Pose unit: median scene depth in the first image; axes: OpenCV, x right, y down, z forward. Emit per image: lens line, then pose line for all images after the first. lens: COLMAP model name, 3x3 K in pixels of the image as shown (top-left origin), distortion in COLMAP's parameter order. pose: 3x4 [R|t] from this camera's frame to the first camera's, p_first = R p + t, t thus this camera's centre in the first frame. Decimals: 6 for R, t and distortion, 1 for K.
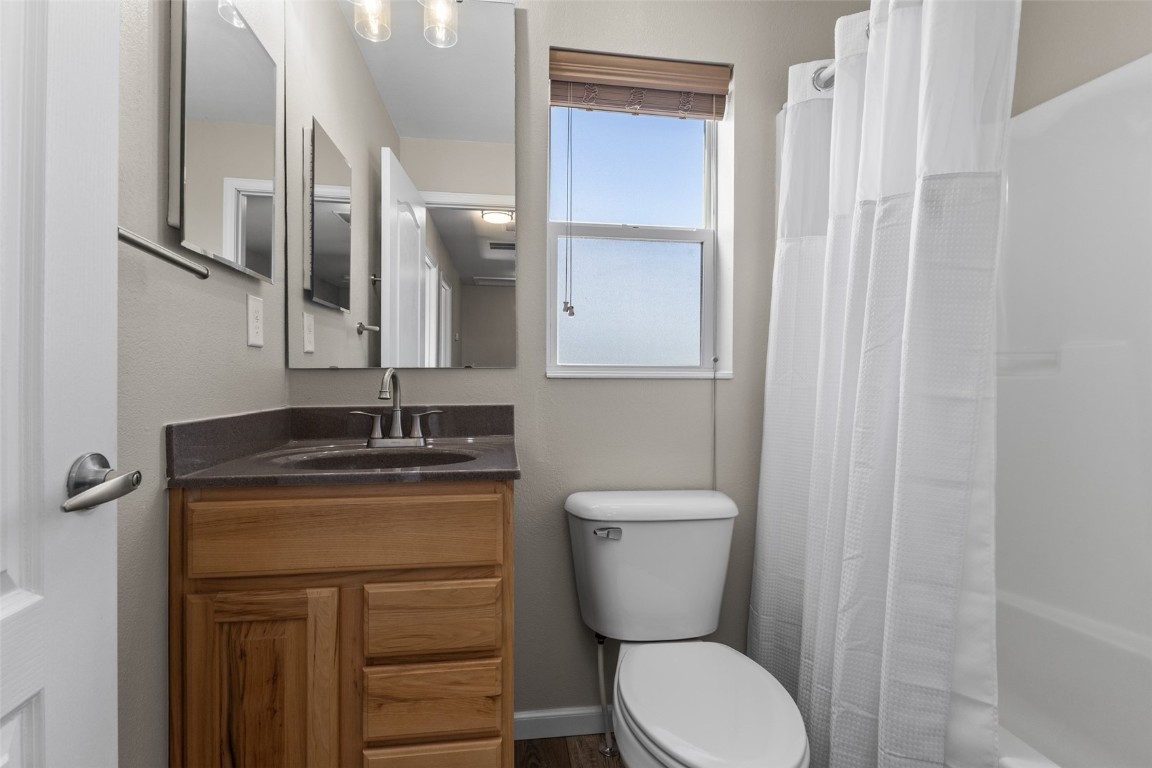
lens RADIAL K [[552.5, 0, 578.4], [0, 552.5, 381.7], [0, 0, 1]] dist [0.002954, -0.002222]
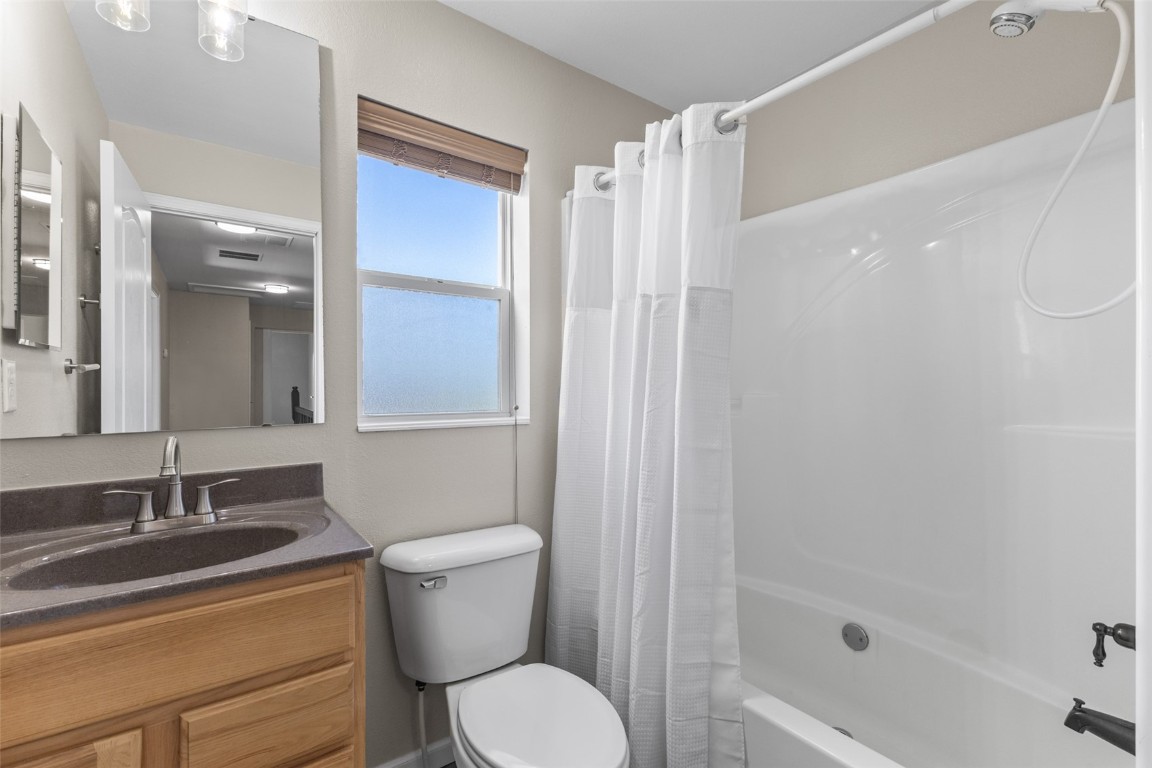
lens RADIAL K [[515.6, 0, 582.9], [0, 515.6, 388.0], [0, 0, 1]] dist [0.013390, -0.002200]
pose [[0.879805, -0.004069, 0.475317, -0.157279], [0.006531, 0.999972, -0.003530, -0.087902], [-0.475290, 0.006210, 0.879807, 0.002567]]
